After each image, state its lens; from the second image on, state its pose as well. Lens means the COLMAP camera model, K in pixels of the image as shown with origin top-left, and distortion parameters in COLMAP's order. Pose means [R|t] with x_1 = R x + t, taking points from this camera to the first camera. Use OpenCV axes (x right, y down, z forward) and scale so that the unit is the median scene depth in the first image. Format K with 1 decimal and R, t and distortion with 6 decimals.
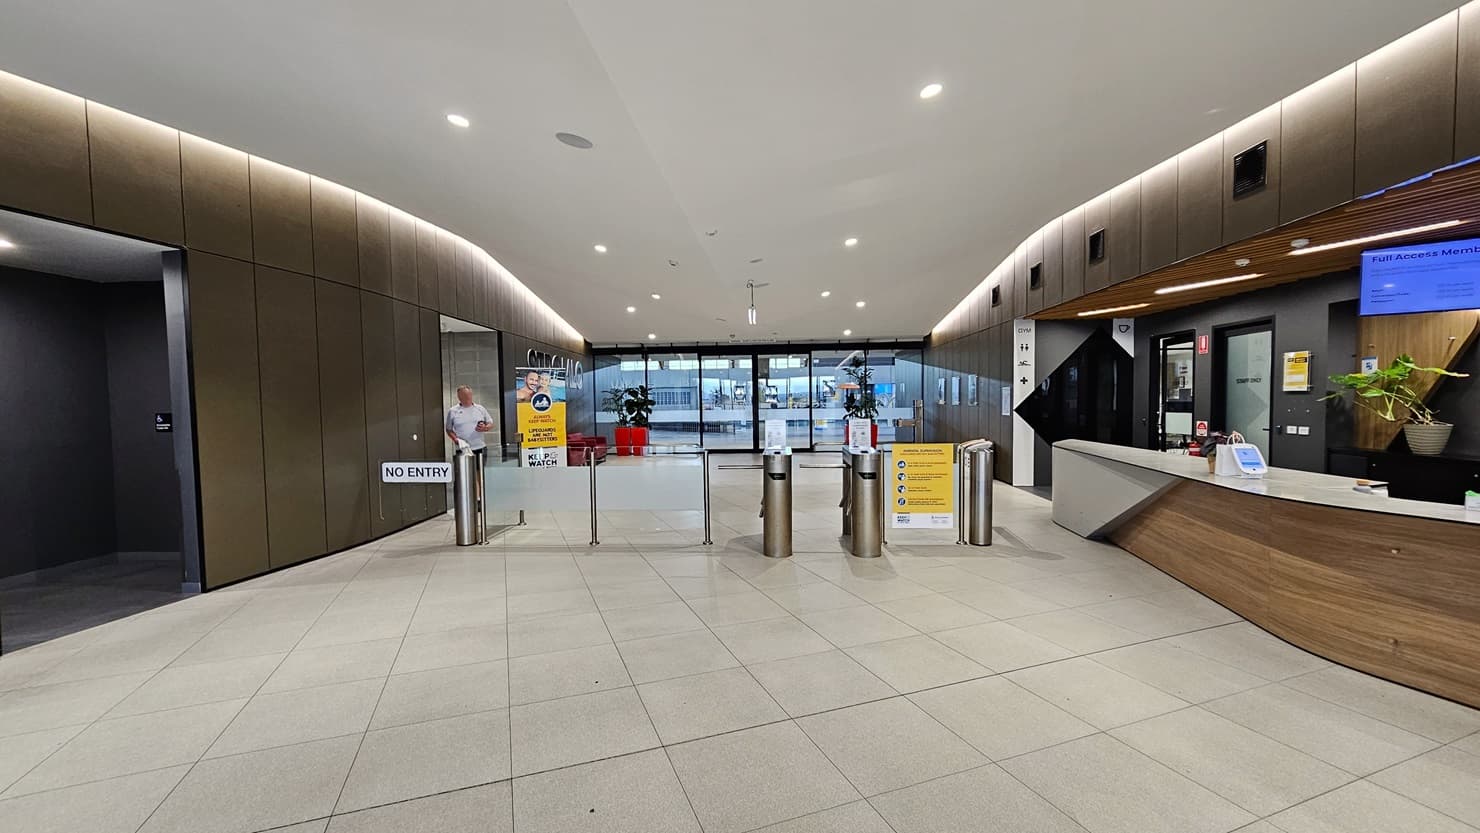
lens RADIAL K [[615.6, 0, 738.0], [0, 615.6, 426.4], [0, 0, 1]] dist [-0.000853, 0.001123]
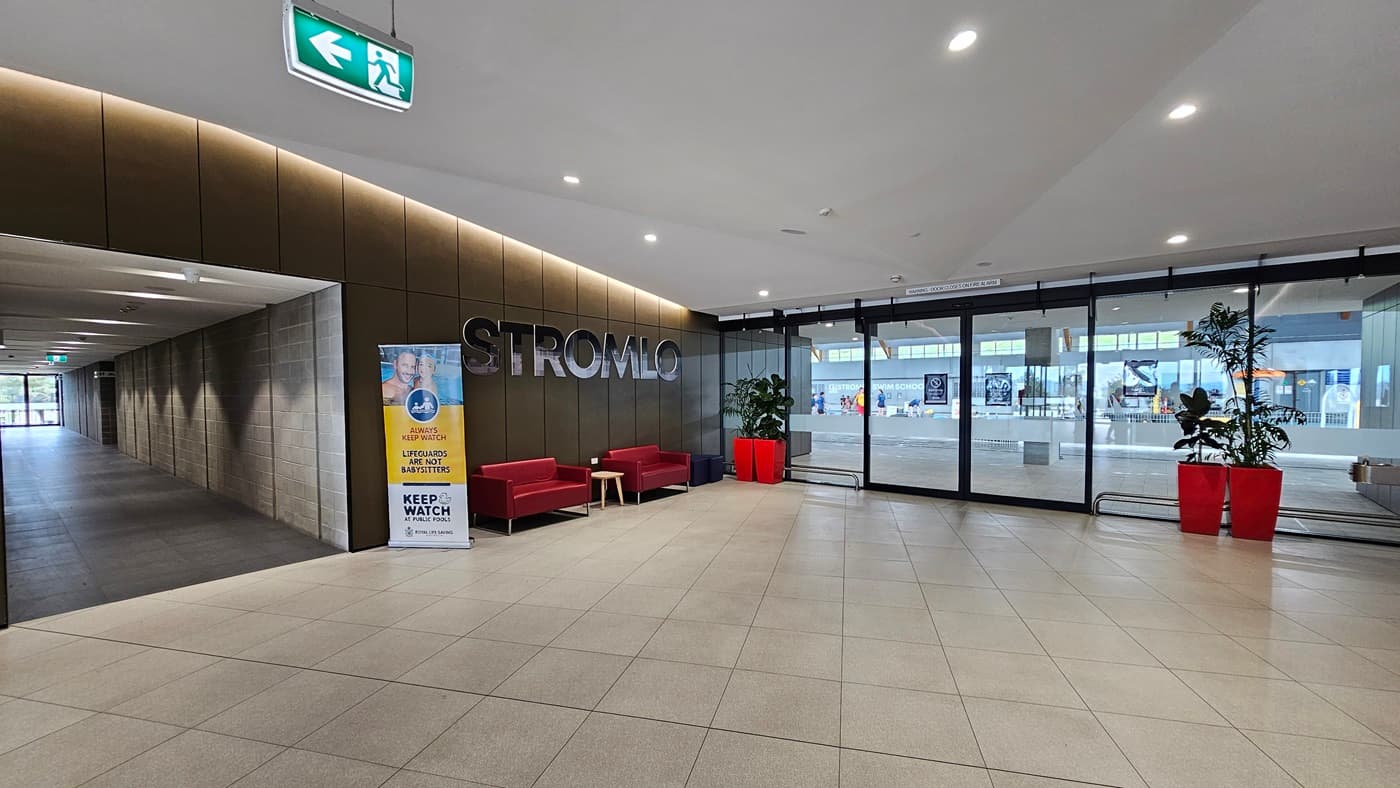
lens RADIAL K [[557.6, 0, 702.5], [0, 557.6, 405.8], [0, 0, 1]] dist [-0.001302, -0.000420]
pose [[0.814670, 0.028803, -0.579208, 0.283900], [-0.034863, 0.999392, 0.000663, -0.070913], [0.578875, 0.019652, 0.815179, 1.085659]]
